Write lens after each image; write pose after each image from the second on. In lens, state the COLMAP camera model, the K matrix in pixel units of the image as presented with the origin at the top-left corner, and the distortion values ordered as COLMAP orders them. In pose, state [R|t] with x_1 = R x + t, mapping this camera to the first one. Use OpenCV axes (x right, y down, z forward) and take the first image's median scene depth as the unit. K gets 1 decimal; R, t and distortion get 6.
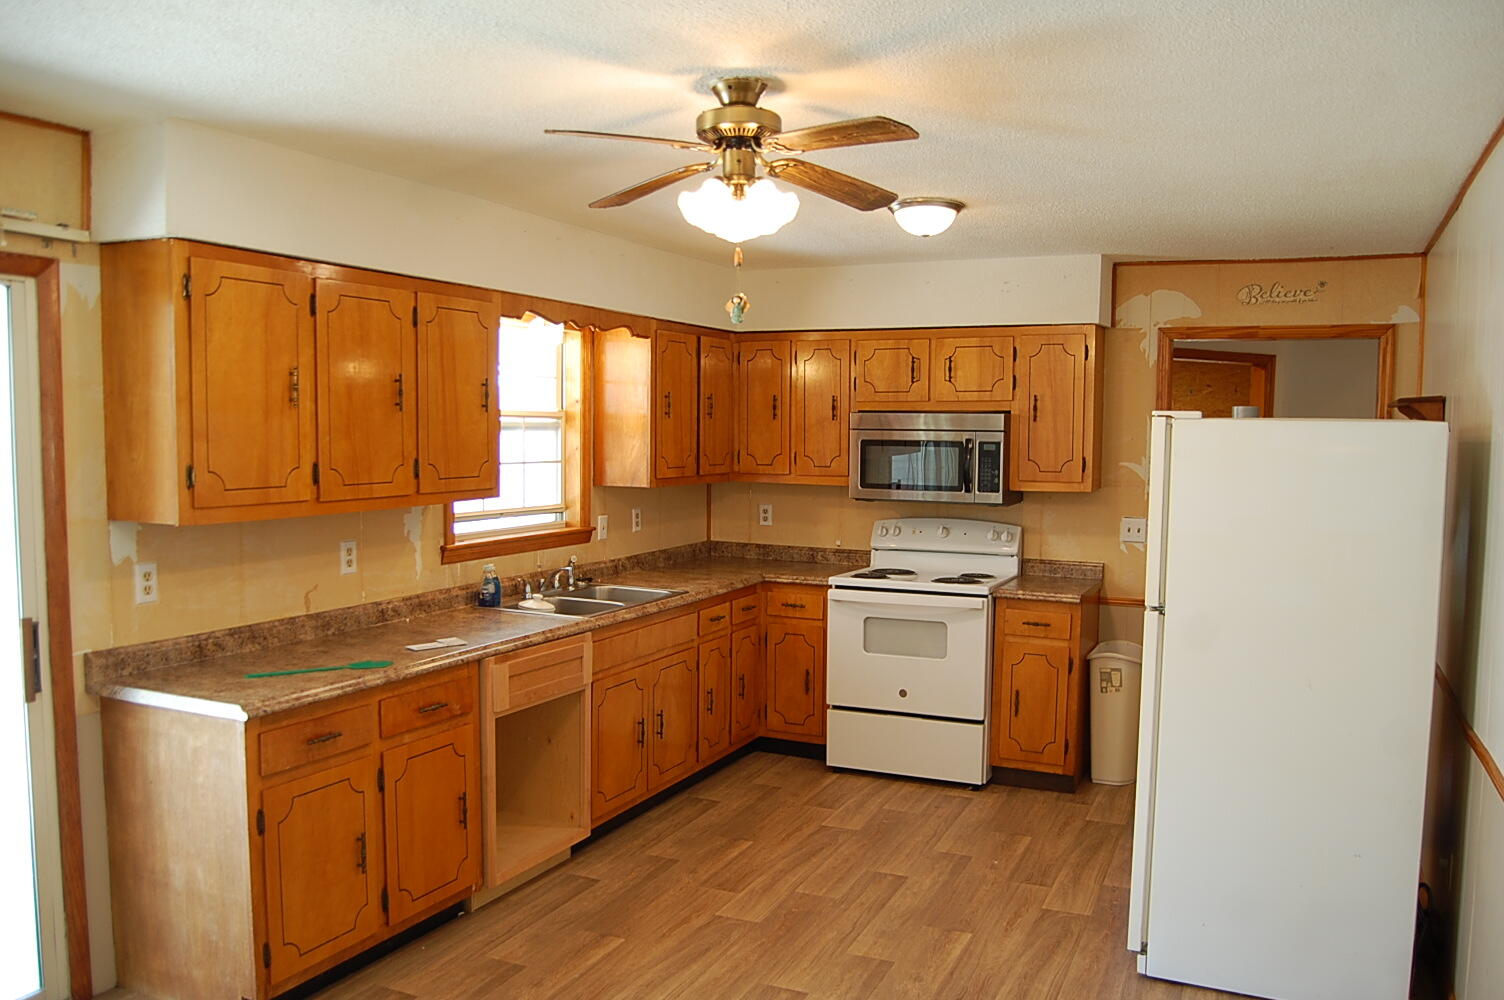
lens RADIAL K [[1187.9, 0, 731.5], [0, 1187.9, 486.4], [0, 0, 1]] dist [-0.098402, 0.043359]
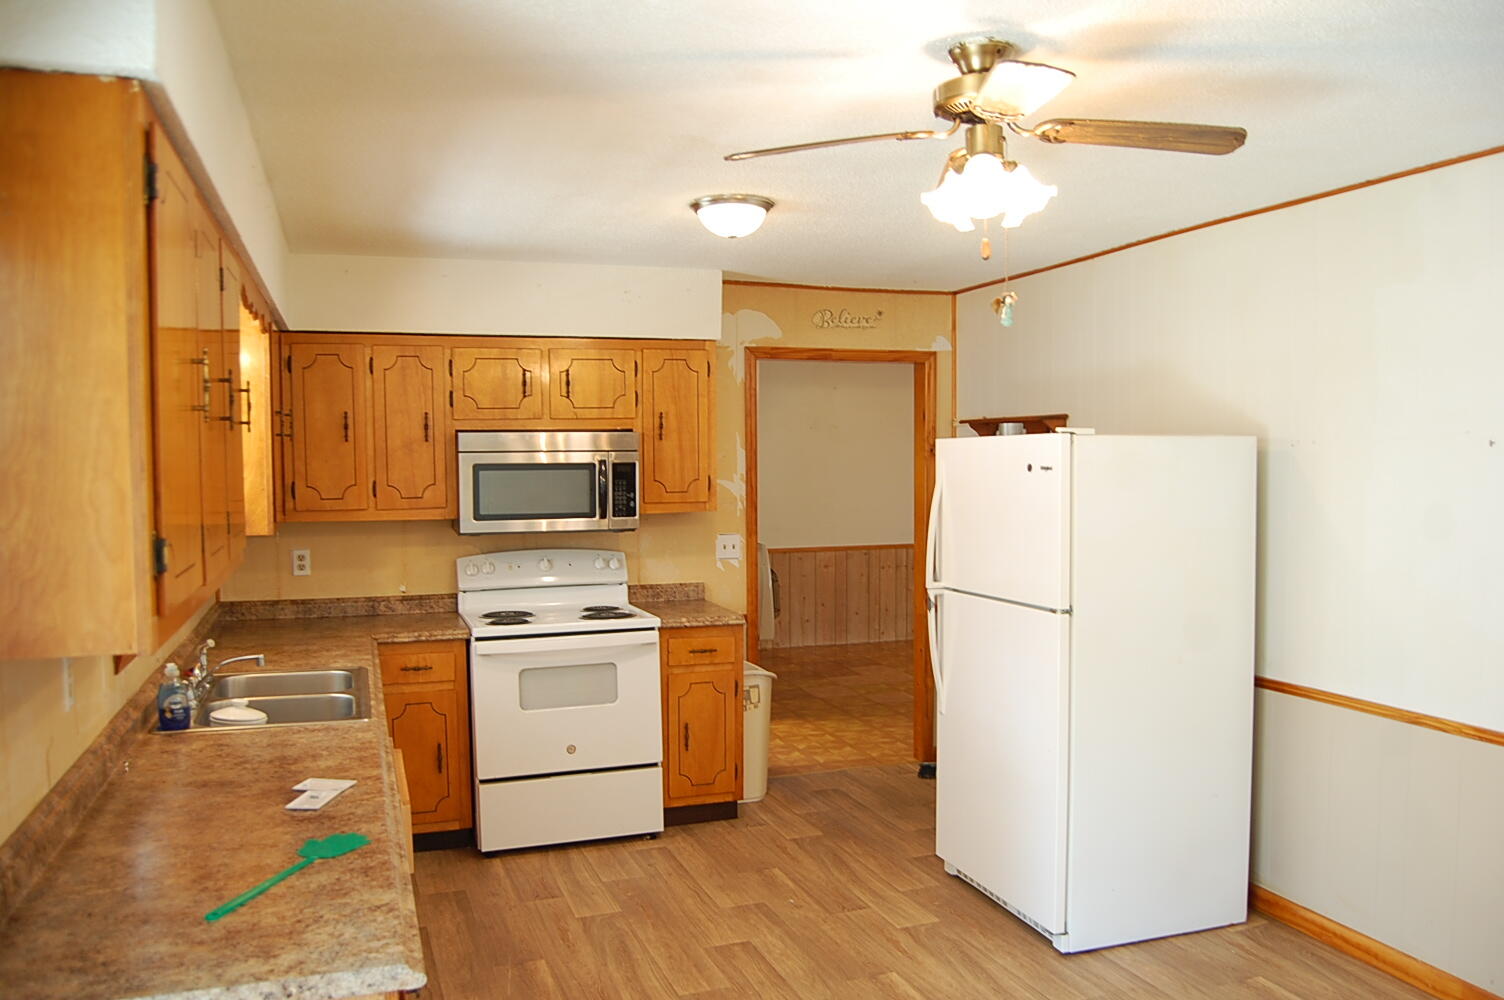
lens RADIAL K [[1187.9, 0, 751.8], [0, 1187.9, 506.0], [0, 0, 1]] dist [-0.098402, 0.043359]
pose [[0.705854, -0.045914, 0.706868, -0.370048], [0.049964, 0.998639, 0.014973, -0.012598], [-0.706593, 0.024749, 0.707187, 0.274396]]
